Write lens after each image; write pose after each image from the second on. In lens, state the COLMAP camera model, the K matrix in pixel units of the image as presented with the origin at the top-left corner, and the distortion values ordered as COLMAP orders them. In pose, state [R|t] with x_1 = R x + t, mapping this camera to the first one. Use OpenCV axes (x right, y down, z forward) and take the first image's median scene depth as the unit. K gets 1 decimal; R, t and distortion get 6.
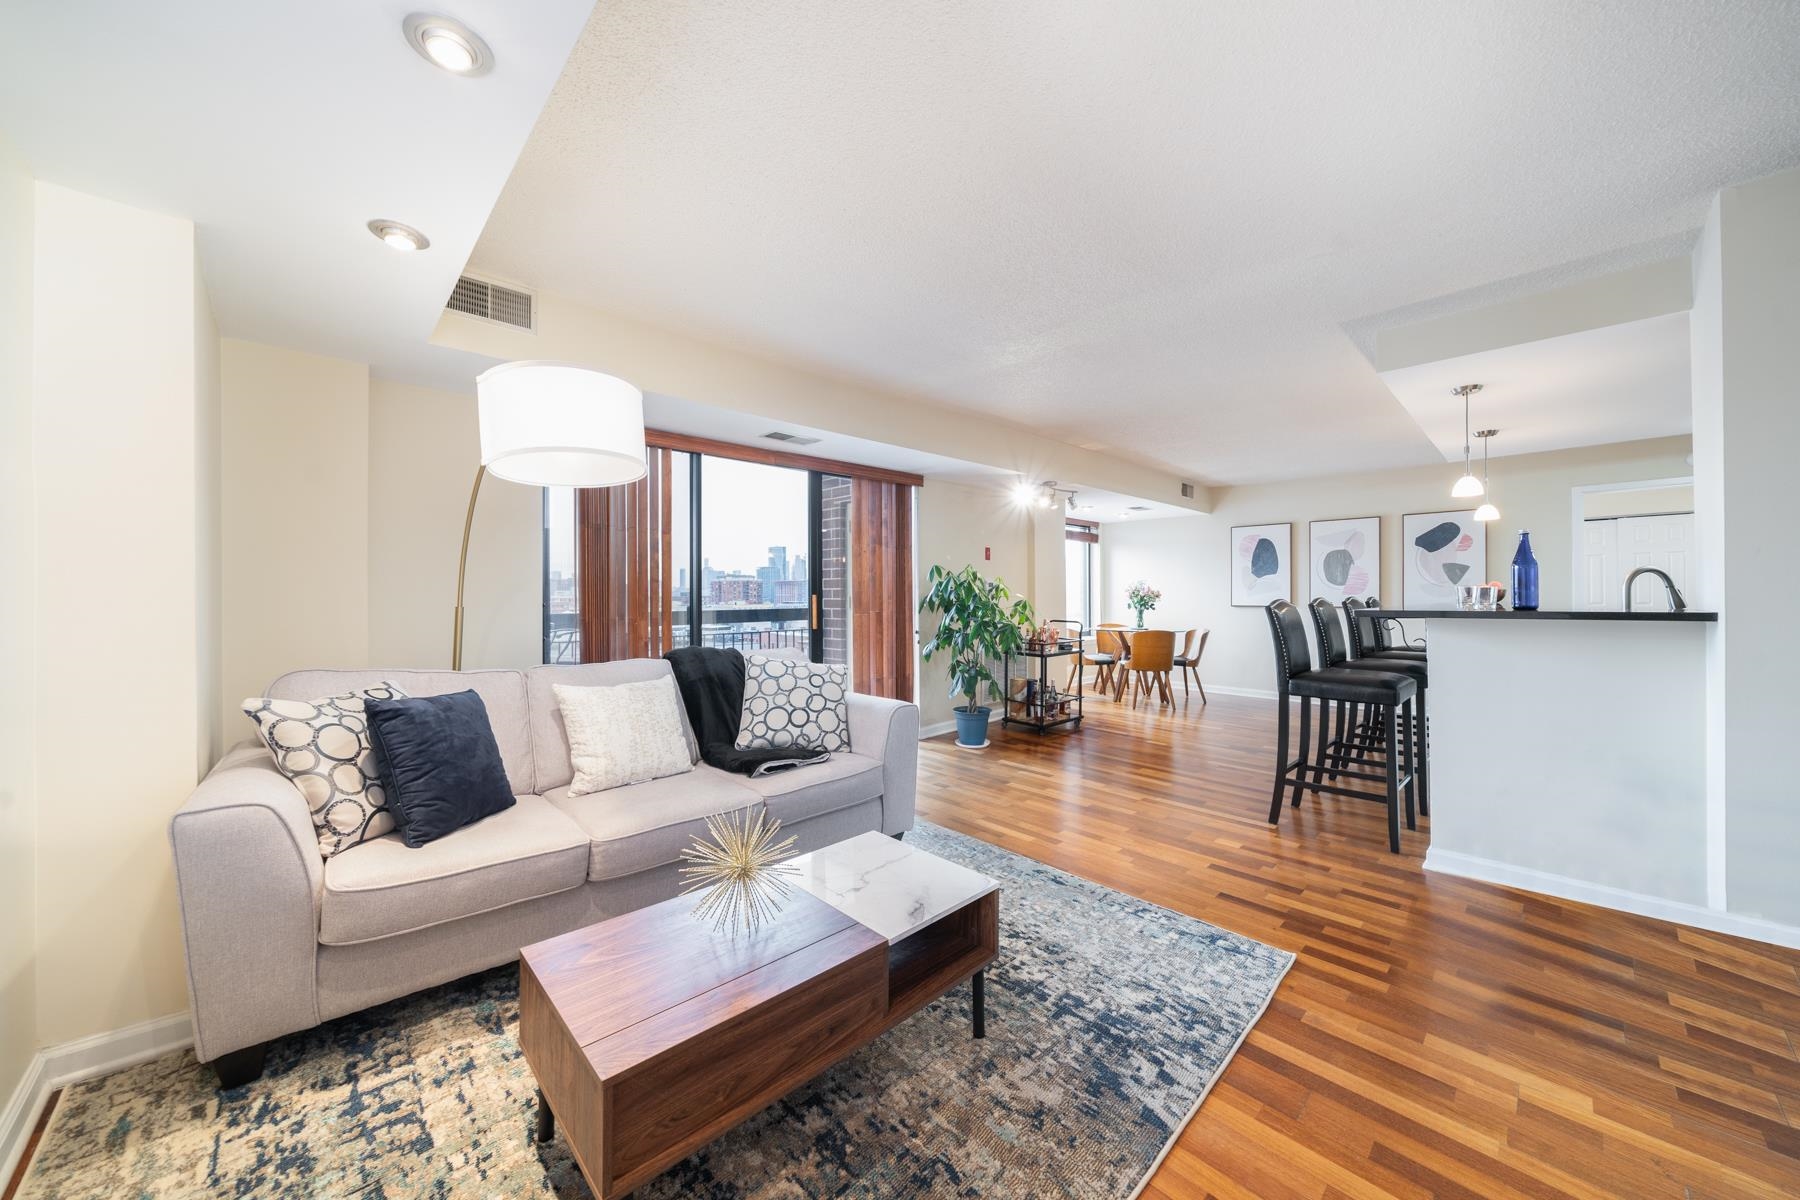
lens RADIAL K [[623.6, 0, 902.3], [0, 623.6, 596.5], [0, 0, 1]] dist [-0.008410, -0.000627]
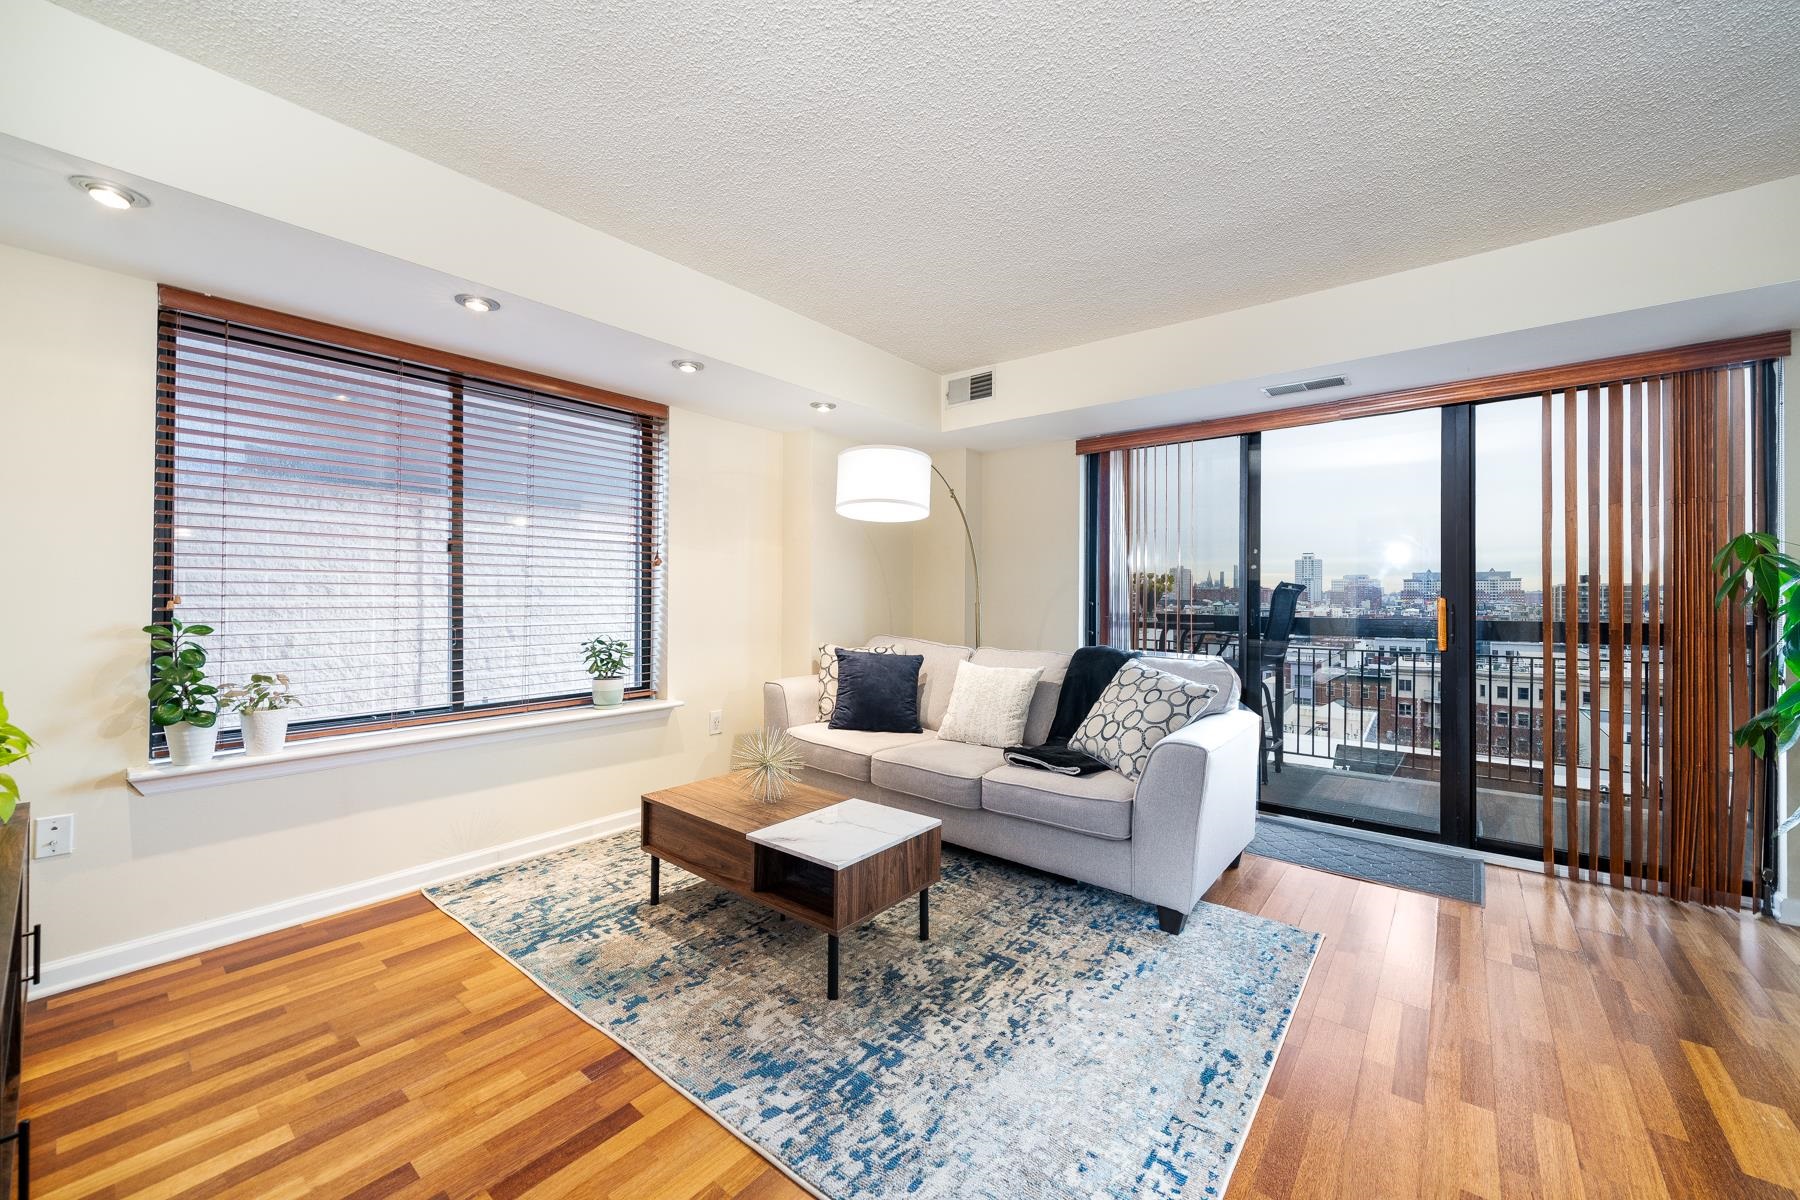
lens RADIAL K [[696.3, 0, 890.9], [0, 696.3, 592.3], [0, 0, 1]] dist [-0.002352, -0.000169]
pose [[0.123303, -0.003708, -0.992362, 1.250881], [-0.009269, 0.999945, -0.004888, 0.006549], [0.992326, 0.009801, 0.123262, 0.882223]]
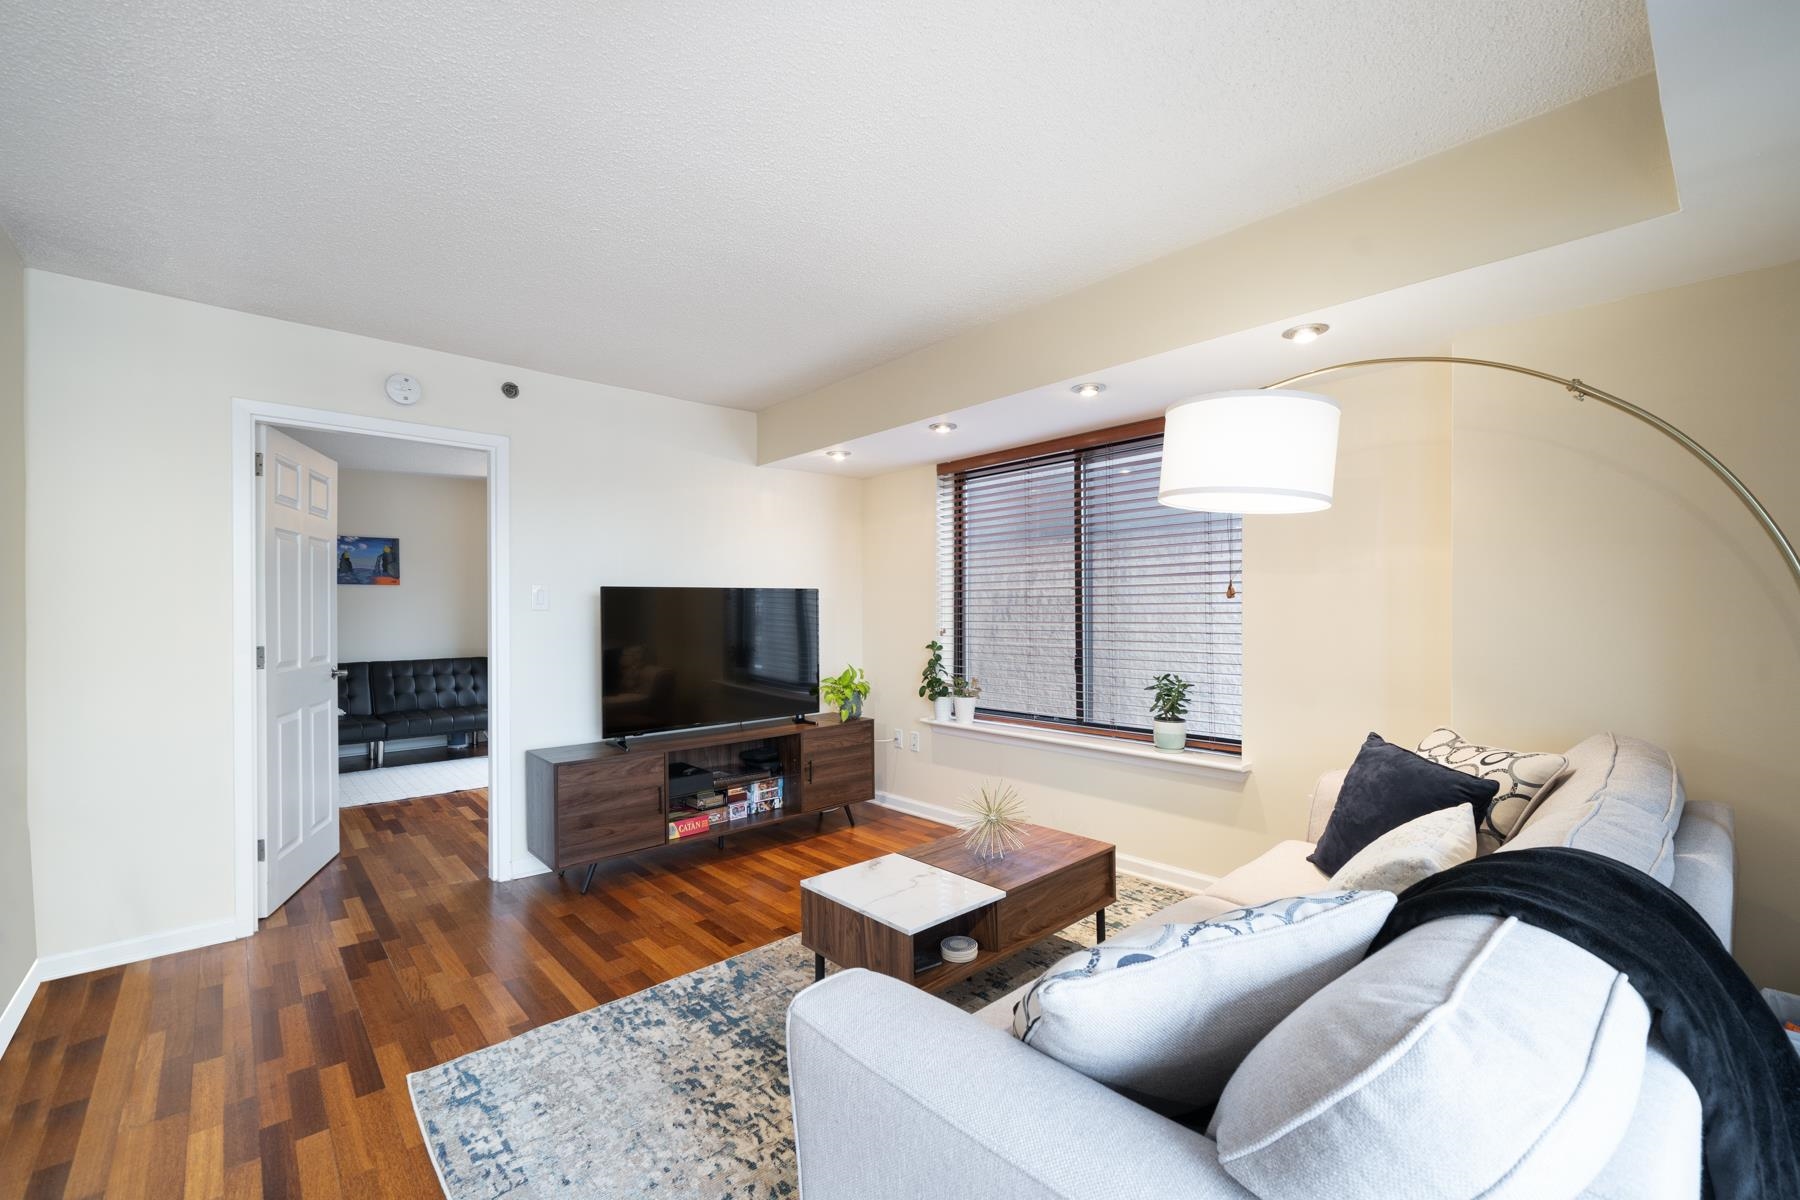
lens RADIAL K [[741.8, 0, 906.8], [0, 741.8, 614.7], [0, 0, 1]] dist [-0.002876, 0.000118]
pose [[-0.999711, 0.009848, 0.021925, -0.076858], [0.009991, 0.999929, 0.006418, -0.049676], [-0.021860, 0.006635, -0.999739, 2.256602]]
